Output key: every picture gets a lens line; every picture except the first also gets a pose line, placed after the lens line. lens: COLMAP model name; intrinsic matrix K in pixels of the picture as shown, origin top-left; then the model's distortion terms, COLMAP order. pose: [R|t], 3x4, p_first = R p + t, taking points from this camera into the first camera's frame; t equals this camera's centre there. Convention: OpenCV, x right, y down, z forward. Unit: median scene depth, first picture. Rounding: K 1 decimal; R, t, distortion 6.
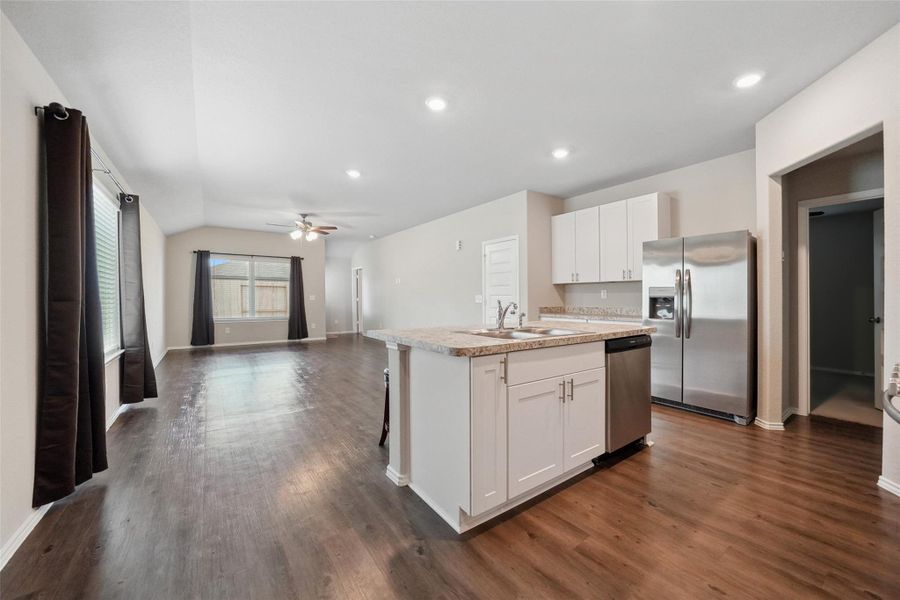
lens RADIAL K [[342.1, 0, 450.0], [0, 342.1, 300.0], [0, 0, 1]] dist [-0.011485, -0.000213]
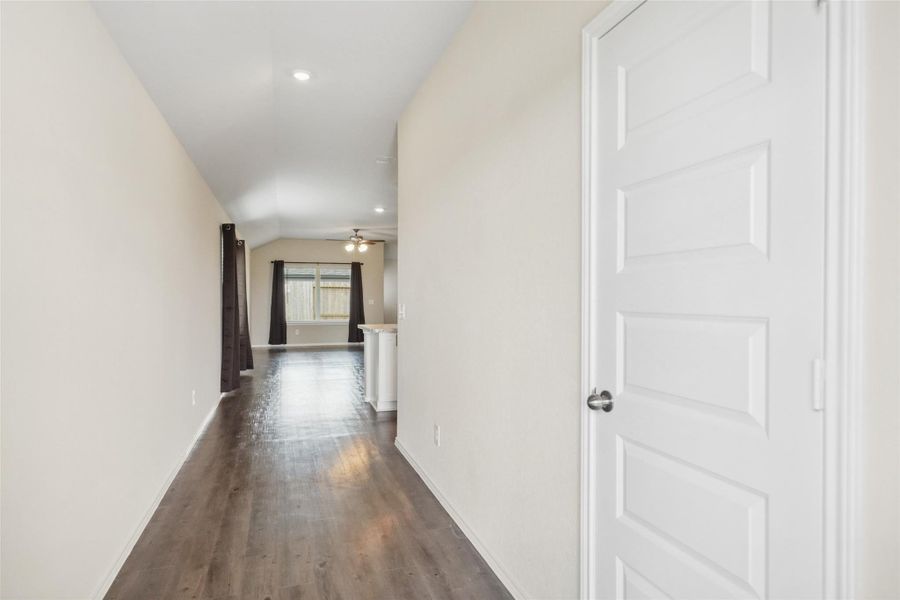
lens RADIAL K [[513.1, 0, 450.0], [0, 513.1, 300.0], [0, 0, 1]] dist [-0.002594, -0.000249]
pose [[0.955178, 0.003285, -0.296013, 0.318634], [-0.004006, 0.999990, -0.001831, -0.013069], [0.296004, 0.002935, 0.955182, -0.452834]]
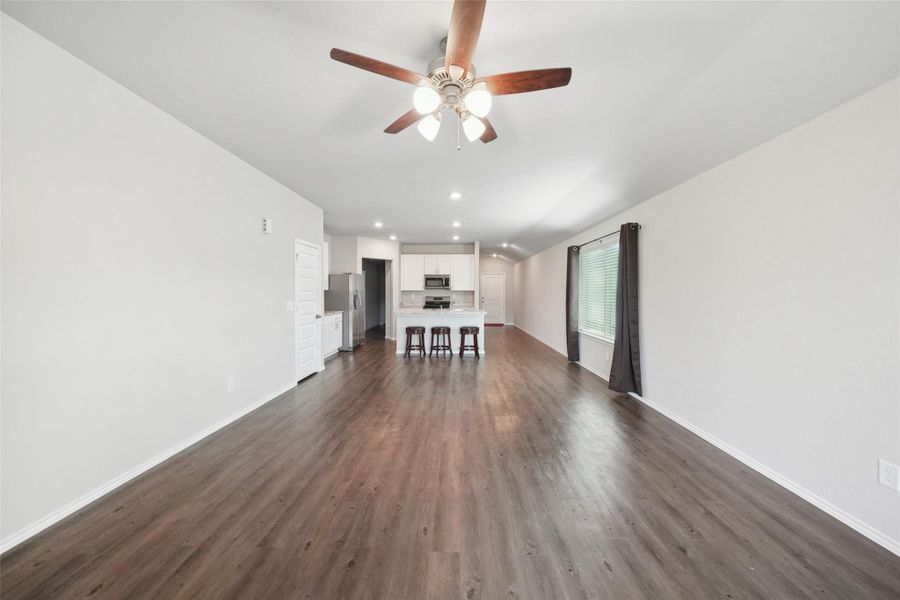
lens RADIAL K [[317.6, 0, 452.8], [0, 317.6, 298.3], [0, 0, 1]] dist [0.017329, 0.000065]
pose [[-0.802143, -0.012269, 0.597006, -0.514255], [0.003383, 0.999679, 0.025091, -0.030671], [-0.597122, 0.022146, -0.801845, 1.062691]]
